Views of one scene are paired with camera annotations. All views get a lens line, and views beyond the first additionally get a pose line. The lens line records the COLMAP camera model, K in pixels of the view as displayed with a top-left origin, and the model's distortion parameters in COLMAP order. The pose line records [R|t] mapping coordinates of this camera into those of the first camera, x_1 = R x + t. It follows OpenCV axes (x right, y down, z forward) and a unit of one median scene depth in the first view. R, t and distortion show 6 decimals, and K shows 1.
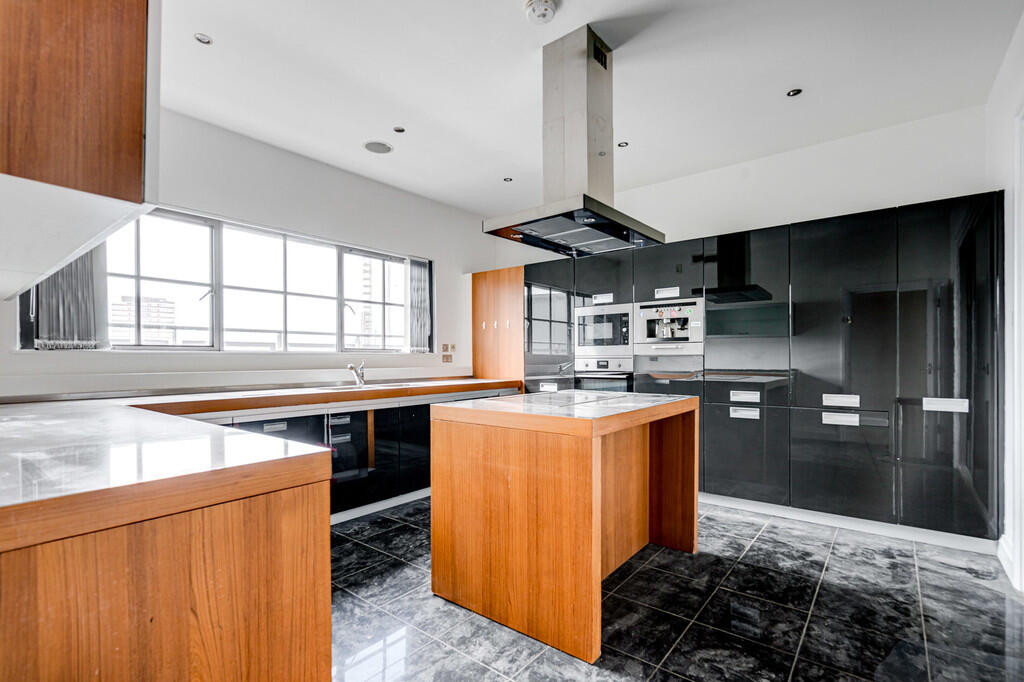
lens RADIAL K [[473.3, 0, 512.3], [0, 473.3, 355.0], [0, 0, 1]] dist [-0.000899, 0.000327]
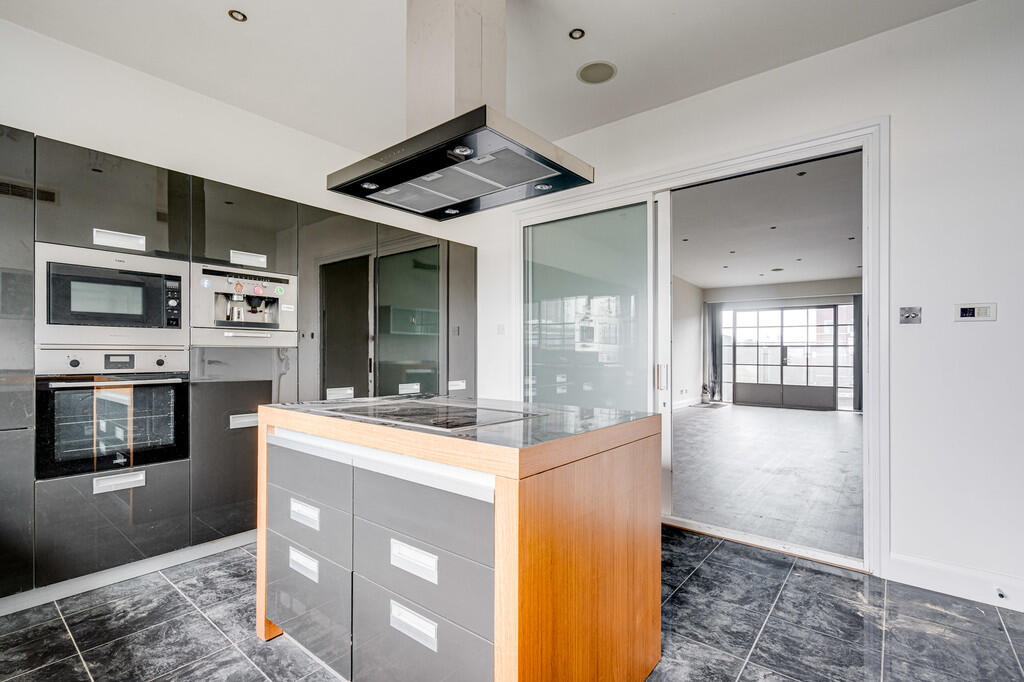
lens RADIAL K [[473.3, 0, 516.5], [0, 473.3, 347.5], [0, 0, 1]] dist [-0.000899, 0.000327]
pose [[0.001619, 0.006808, 0.999976, -0.371473], [-0.016698, 0.999838, -0.006780, 0.000314], [-0.999859, -0.016687, 0.001732, 0.565698]]
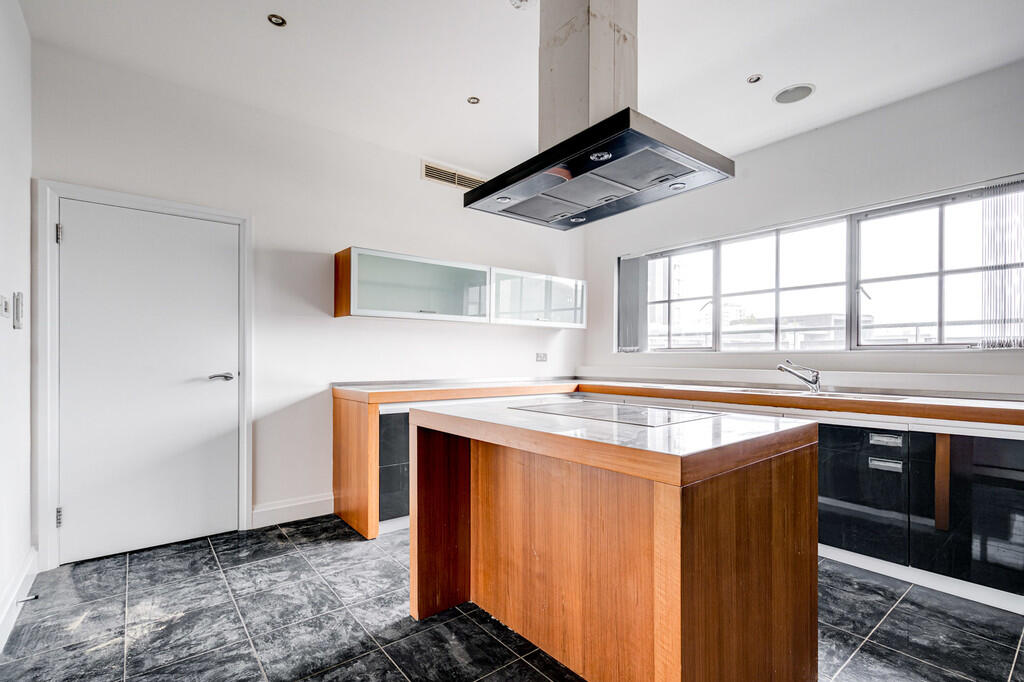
lens RADIAL K [[473.3, 0, 522.6], [0, 473.3, 360.1], [0, 0, 1]] dist [-0.000899, 0.000327]
pose [[-0.207364, 0.006729, -0.978241, 0.547993], [0.007150, 0.999960, 0.005363, 0.003139], [0.978238, -0.005882, -0.207404, 0.657283]]
